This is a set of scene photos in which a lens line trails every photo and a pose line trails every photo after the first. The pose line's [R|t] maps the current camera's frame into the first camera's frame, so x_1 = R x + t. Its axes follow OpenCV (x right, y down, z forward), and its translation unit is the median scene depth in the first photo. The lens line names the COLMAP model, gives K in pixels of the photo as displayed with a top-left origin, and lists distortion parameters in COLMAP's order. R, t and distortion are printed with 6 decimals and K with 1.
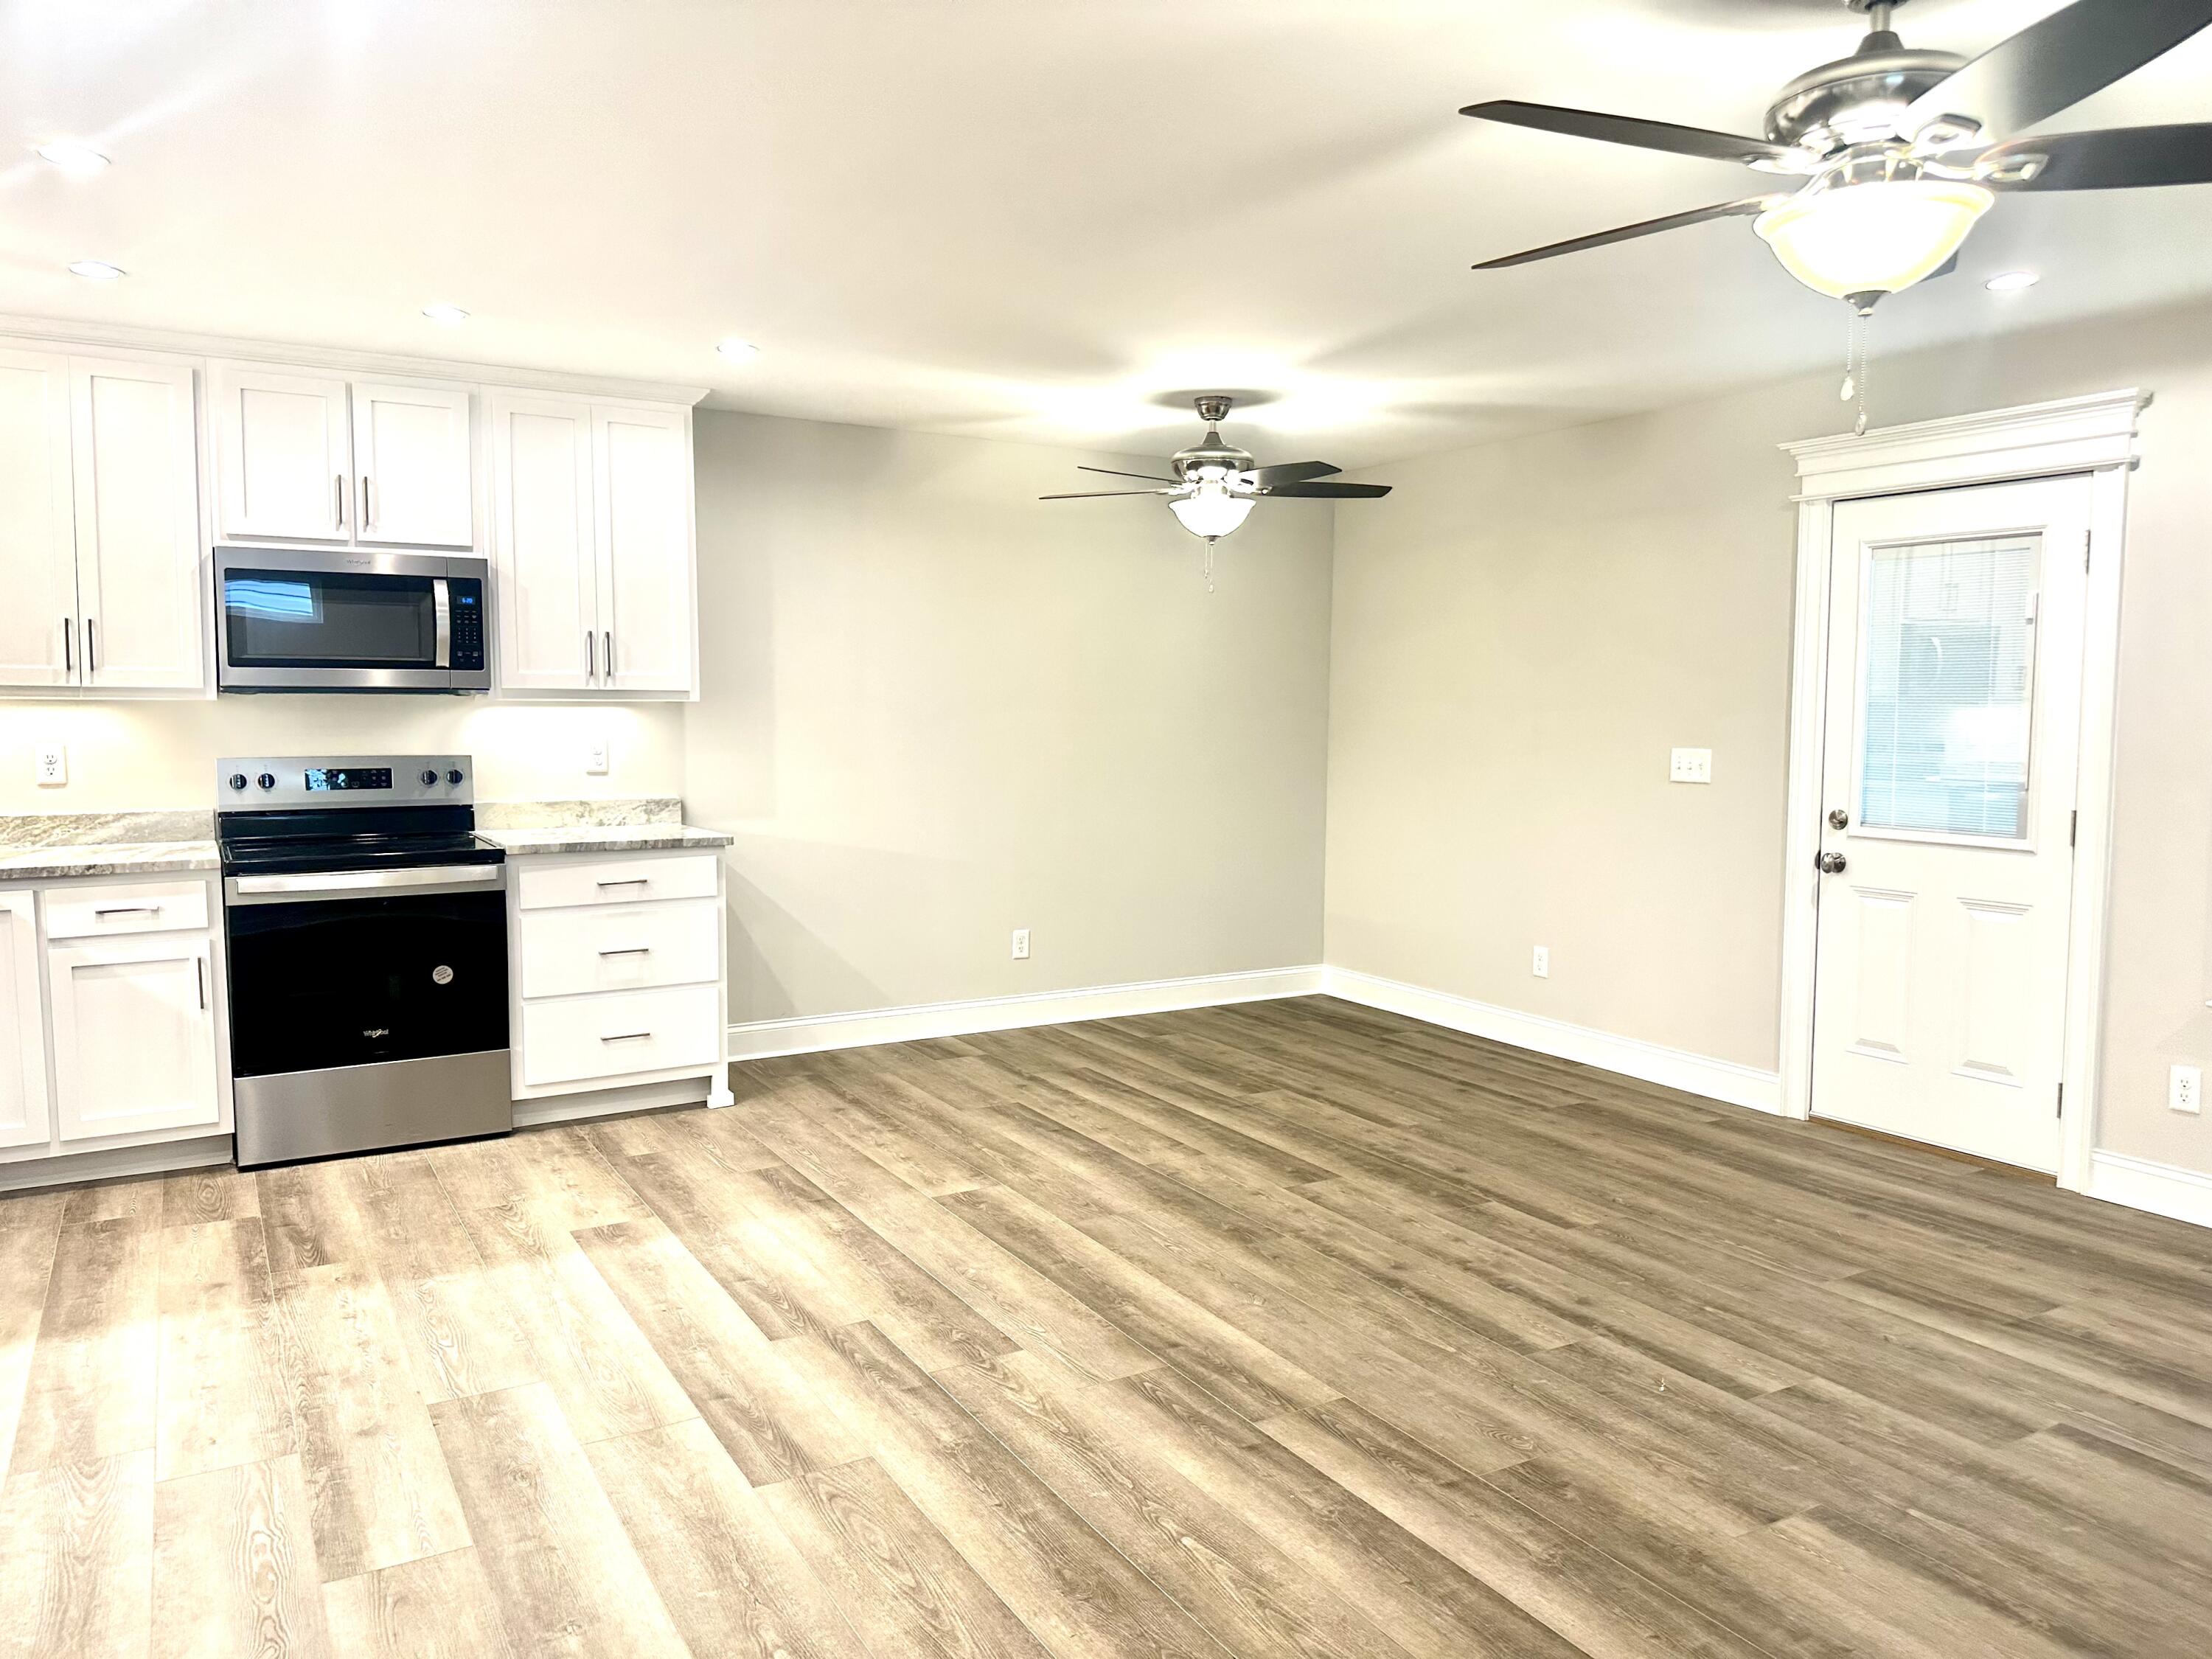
lens RADIAL K [[1561.4, 0, 1104.6], [0, 1561.4, 825.4], [0, 0, 1]] dist [0.000292, -0.003811]
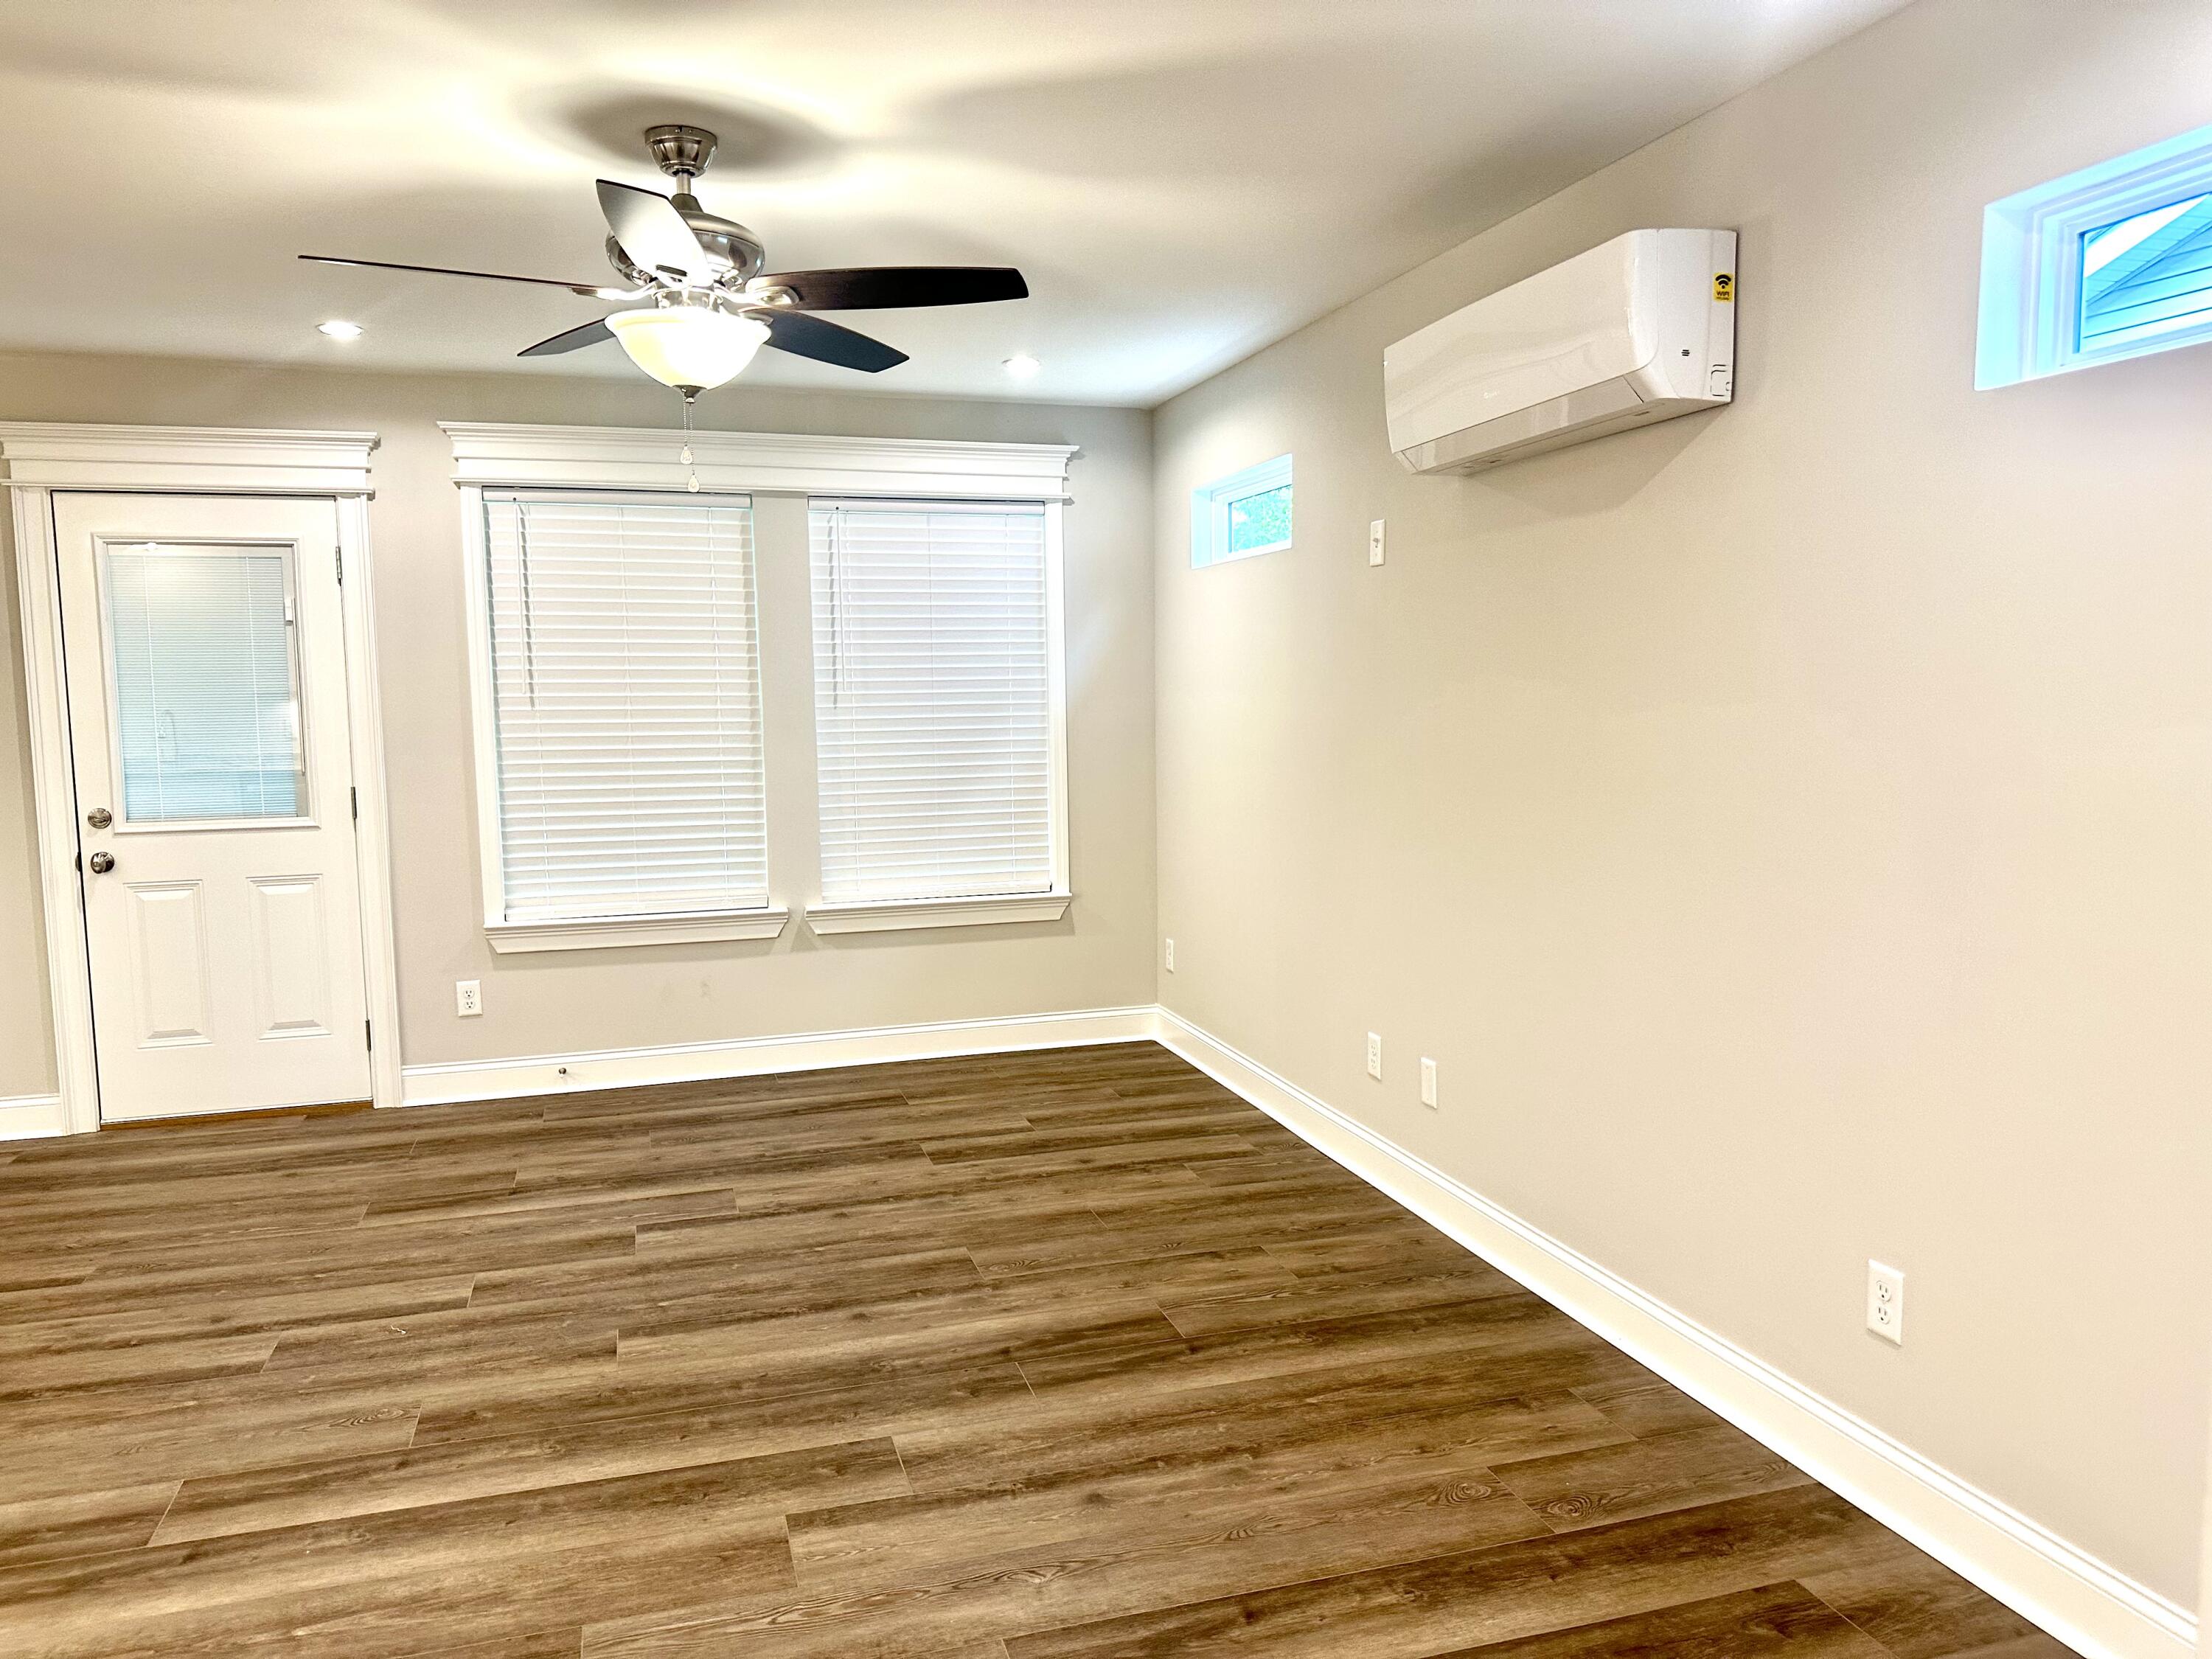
lens RADIAL K [[1561.4, 0, 1109.1], [0, 1561.4, 834.2], [0, 0, 1]] dist [0.000292, -0.003811]
pose [[0.232373, -0.099393, 0.967535, -0.467957], [0.093385, 0.992449, 0.079524, -0.017896], [-0.968133, 0.071874, 0.239900, 0.213468]]
